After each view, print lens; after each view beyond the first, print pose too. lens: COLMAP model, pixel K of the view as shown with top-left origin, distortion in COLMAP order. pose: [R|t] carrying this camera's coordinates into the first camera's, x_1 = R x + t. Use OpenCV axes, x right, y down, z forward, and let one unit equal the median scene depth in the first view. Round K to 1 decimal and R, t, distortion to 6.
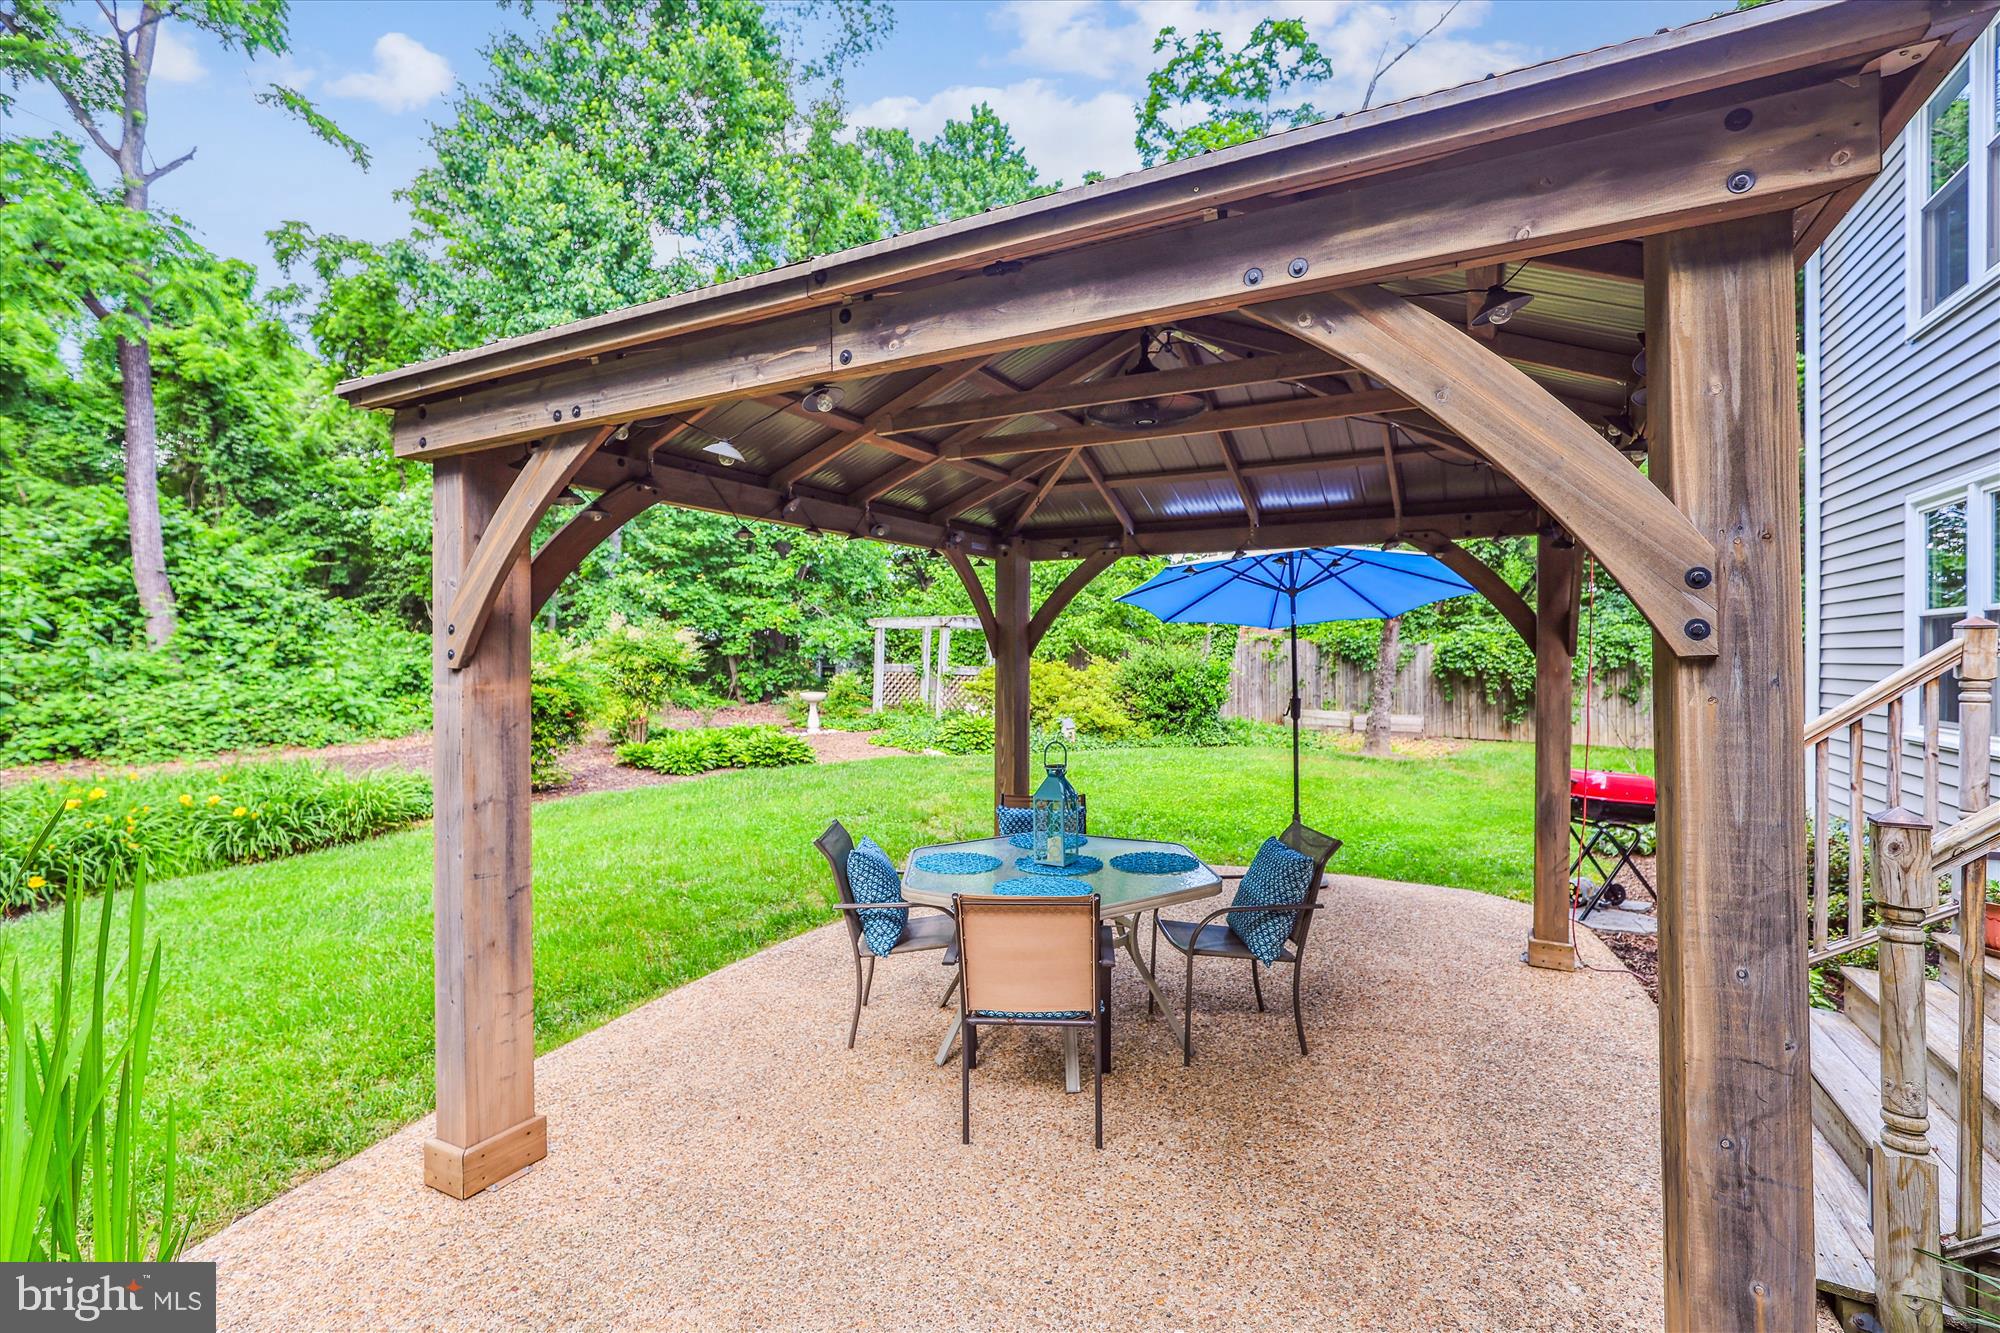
lens RADIAL K [[908.8, 0, 1010.1], [0, 908.8, 664.8], [0, 0, 1]] dist [-0.007861, 0.000059]
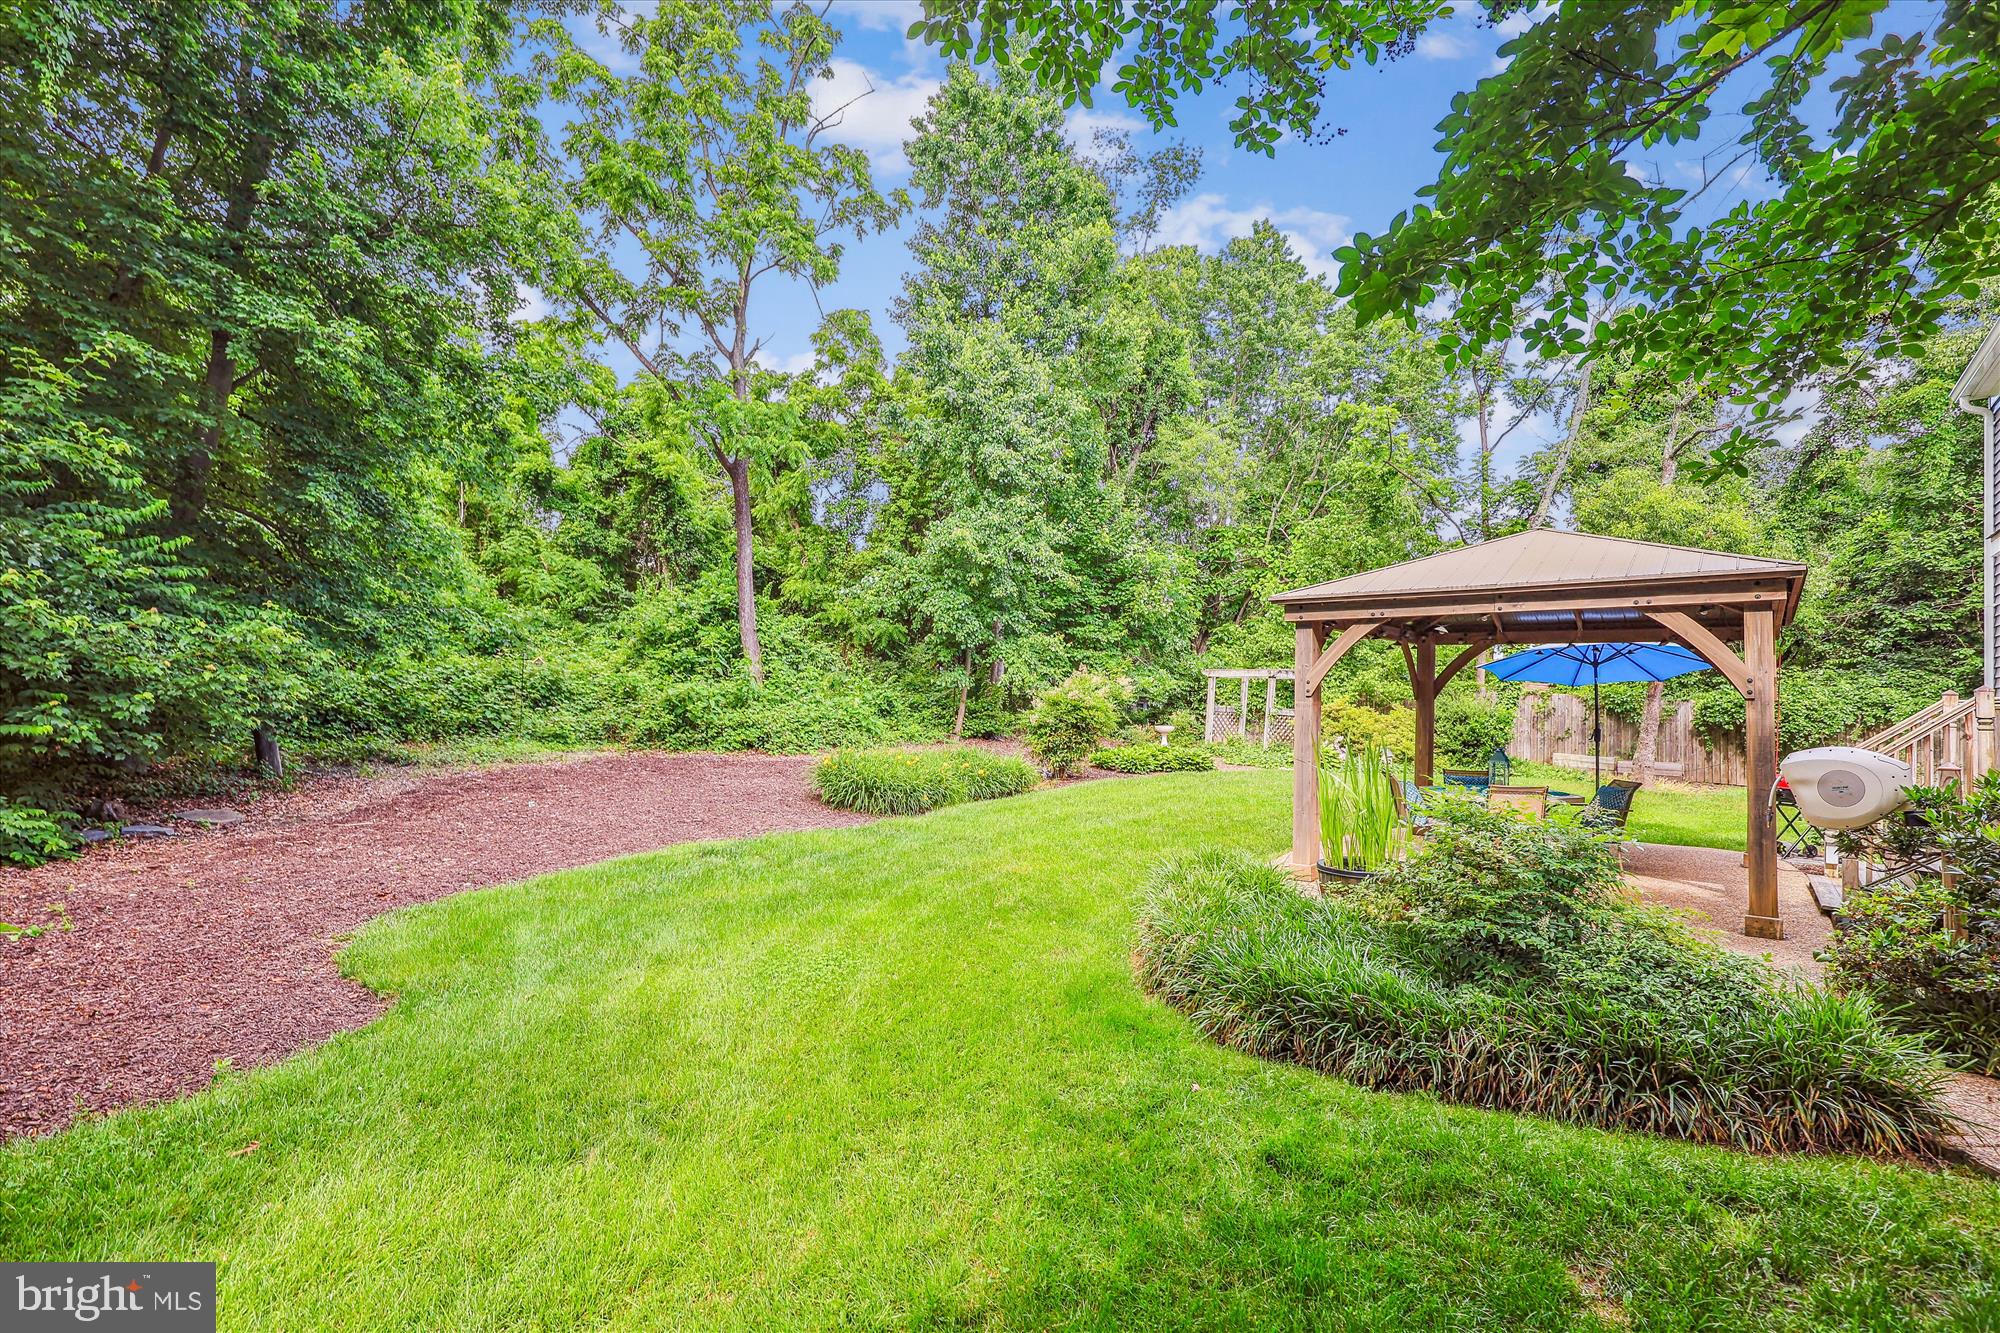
lens RADIAL K [[945.2, 0, 1025.6], [0, 945.2, 687.2], [0, 0, 1]] dist [-0.009059, -0.000179]
pose [[0.982595, 0.022730, -0.184367, -0.134651], [-0.027562, 0.999339, -0.023687, 0.010550], [0.183706, 0.028356, 0.982572, -0.300505]]
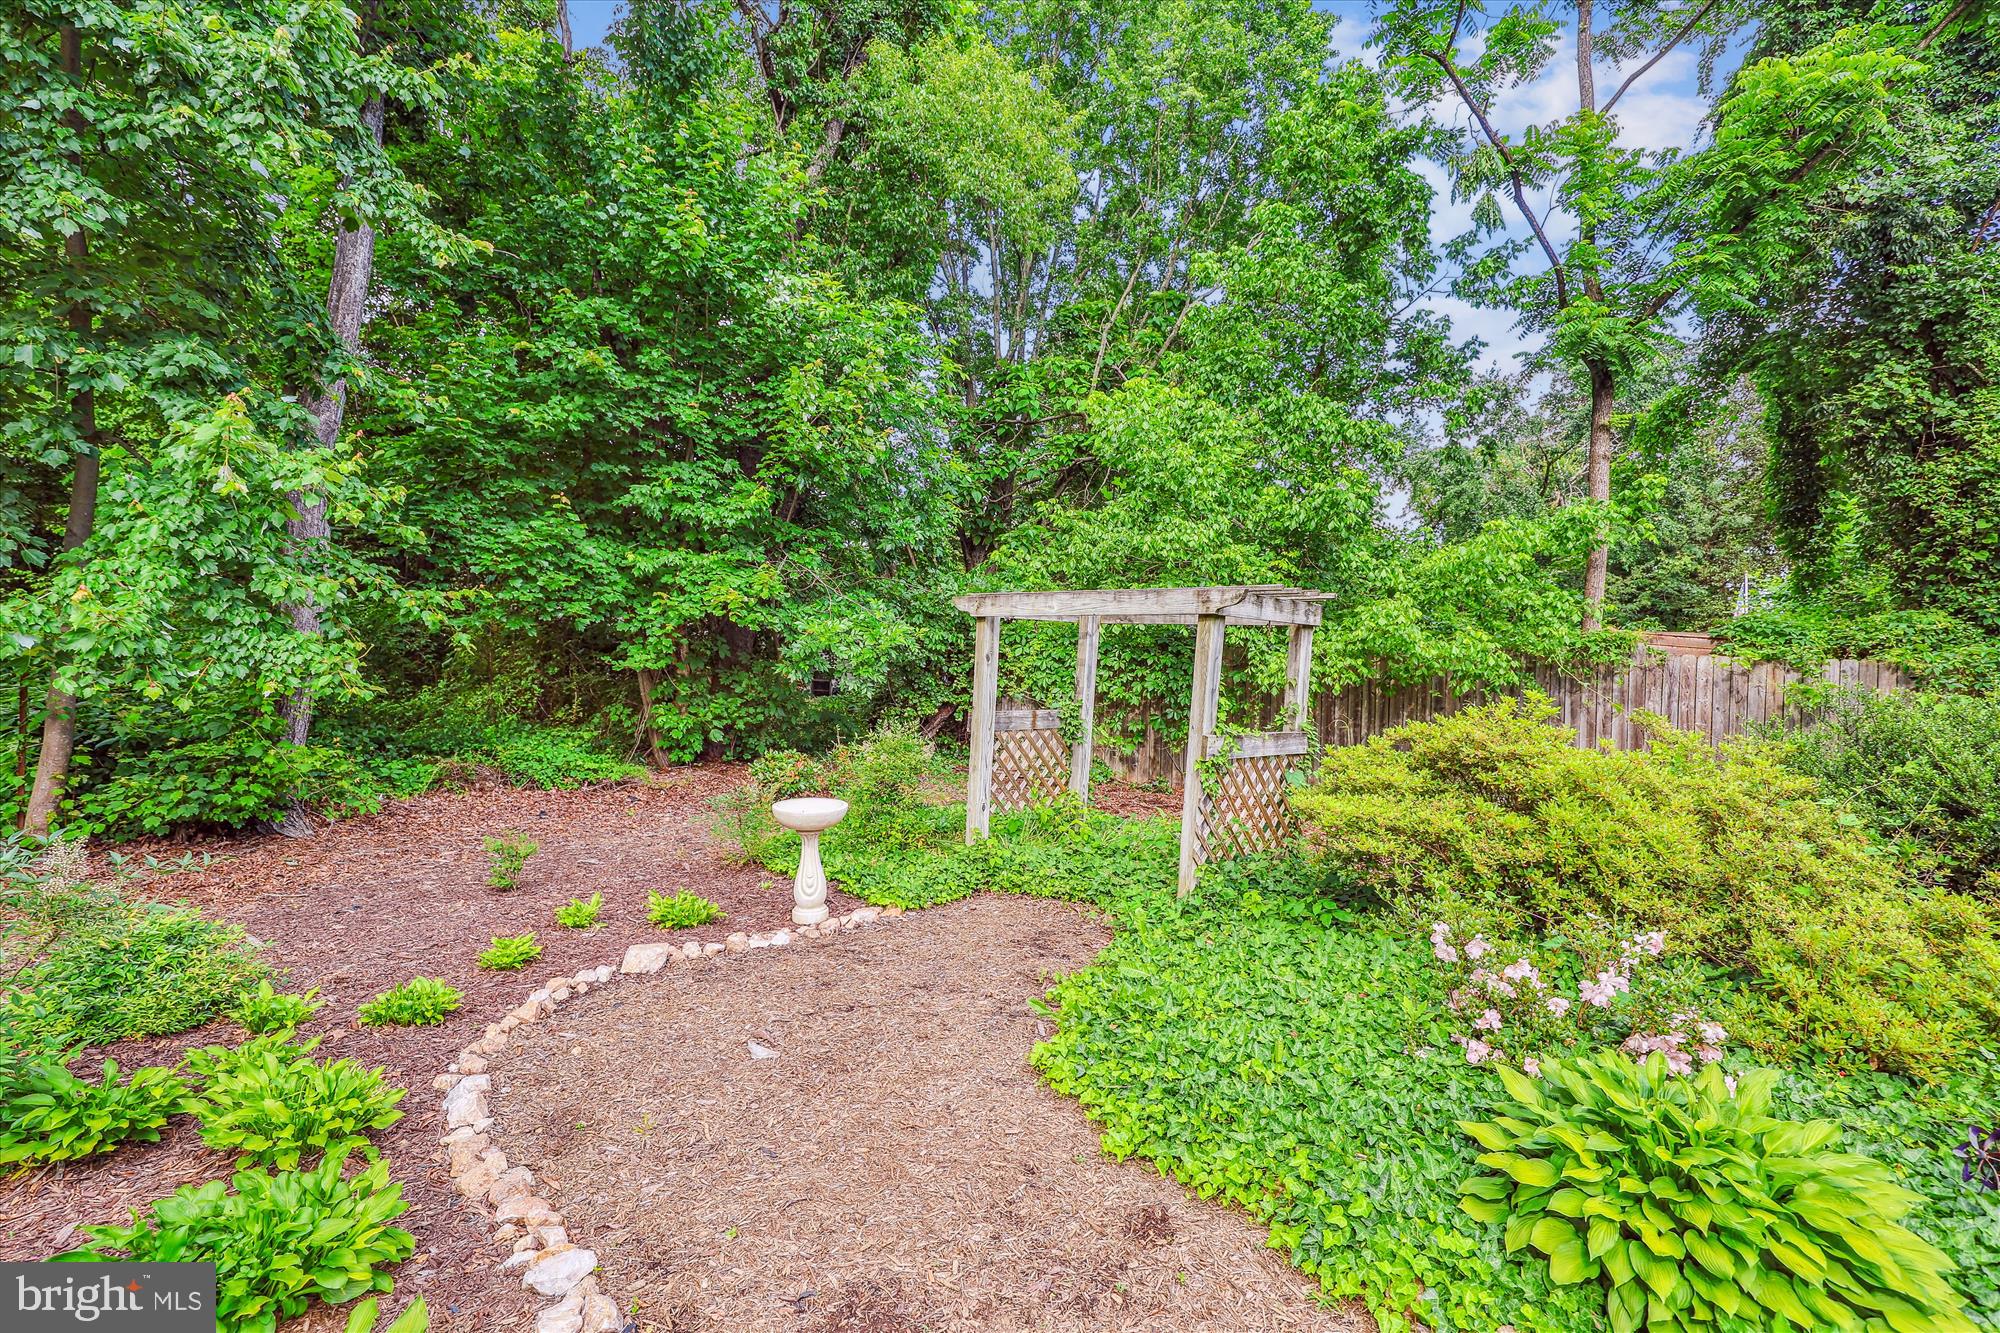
lens RADIAL K [[908.8, 0, 1010.1], [0, 908.8, 664.8], [0, 0, 1]] dist [-0.007861, 0.000059]
pose [[0.999737, 0.017864, 0.014389, -0.120299], [-0.017936, 0.999827, 0.004876, -0.019914], [-0.014300, -0.005133, 0.999885, 0.536091]]
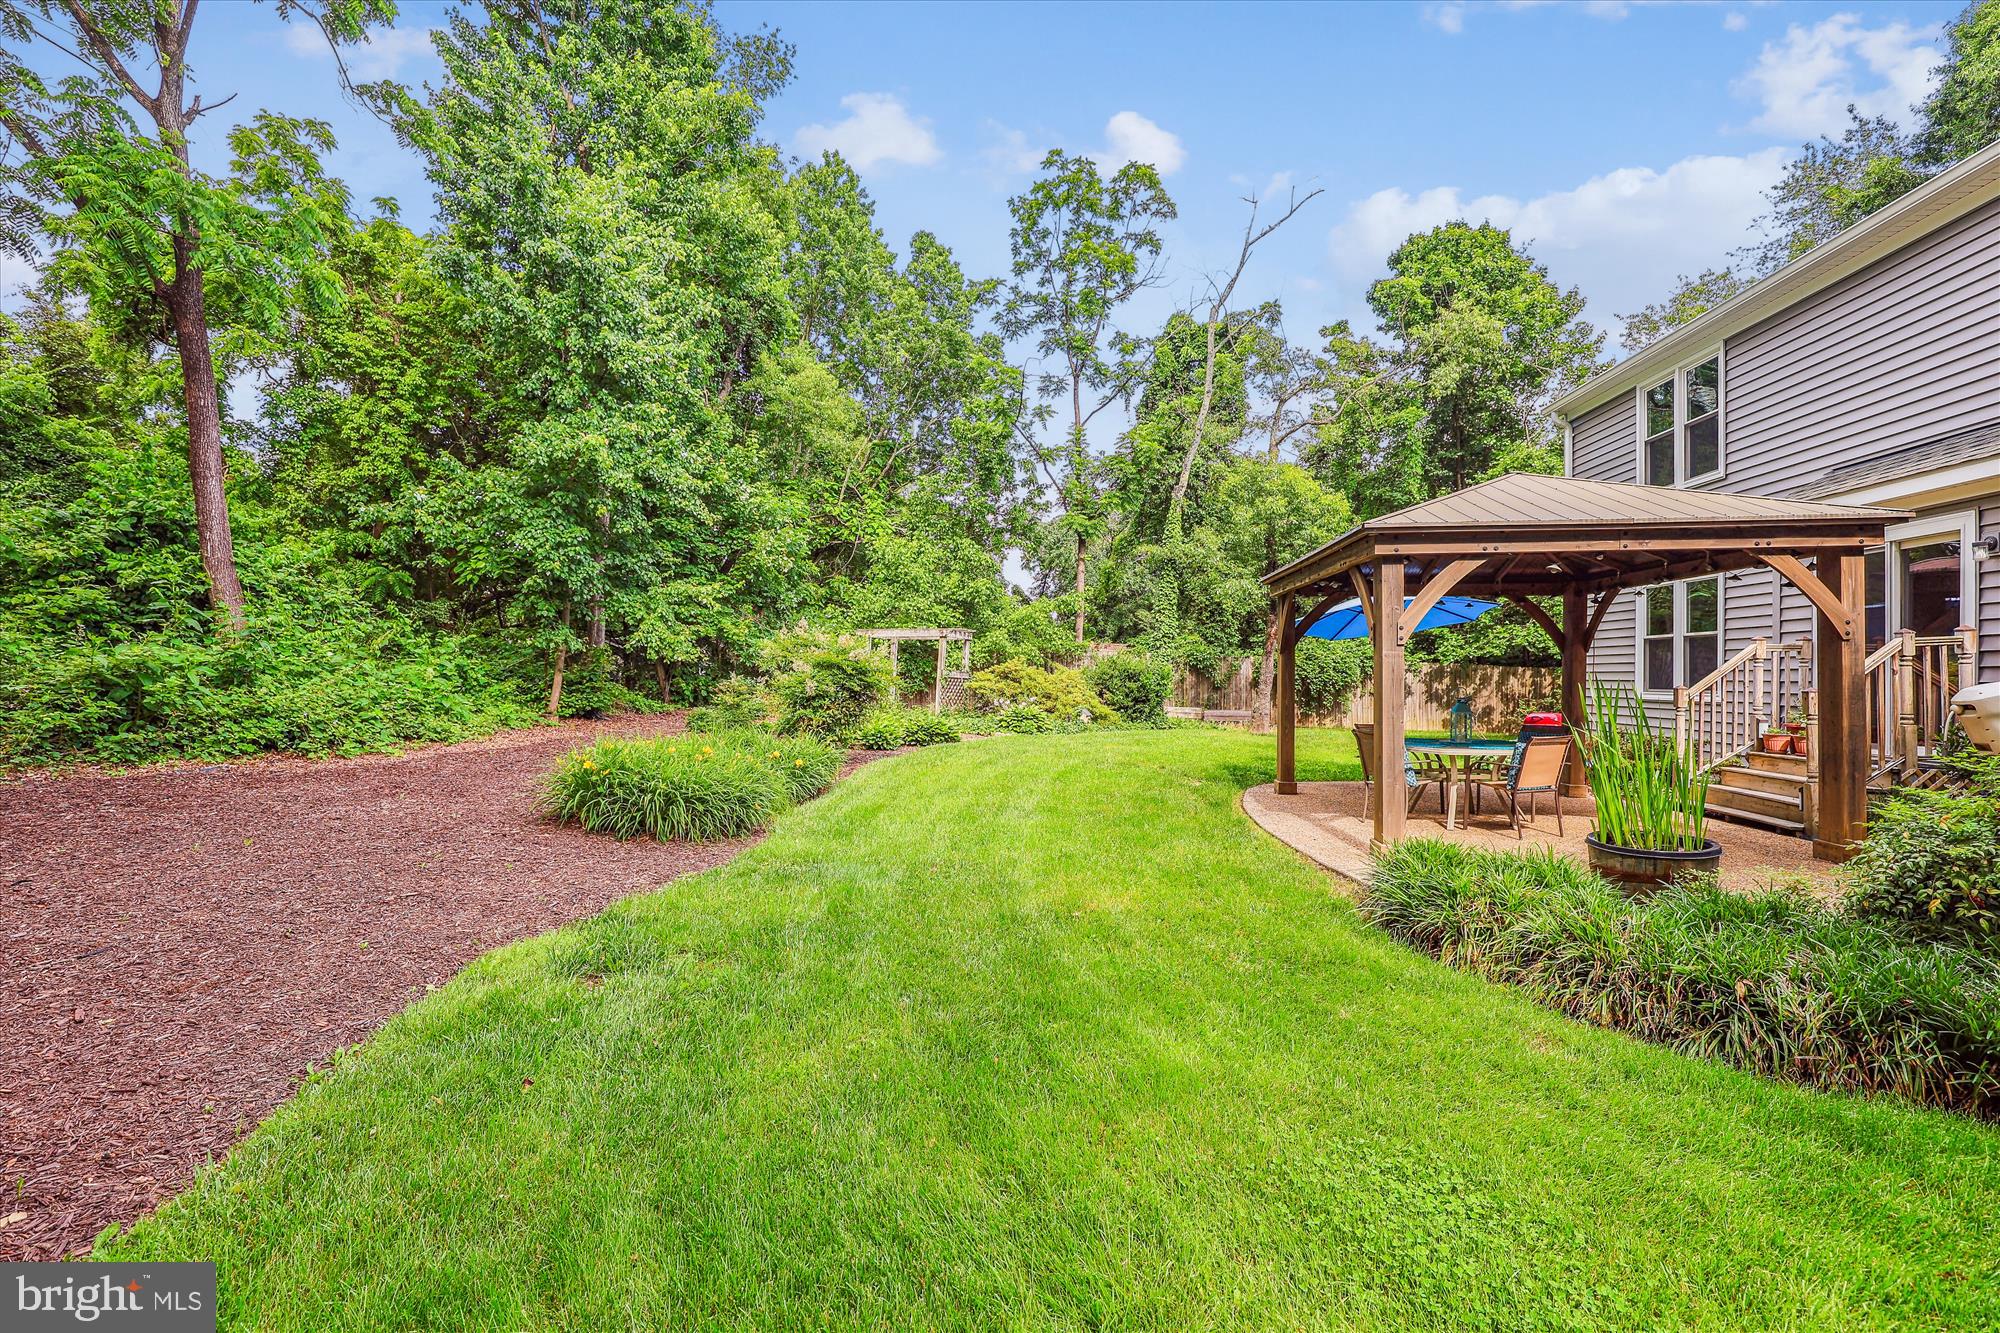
lens RADIAL K [[913.5, 0, 1012.9], [0, 913.5, 687.3], [0, 0, 1]] dist [-0.009195, 0.000597]
pose [[0.926553, -0.001887, 0.376159, -0.353419], [0.000467, 0.999992, 0.003865, 0.015551], [-0.376163, -0.003405, 0.926547, -0.121834]]
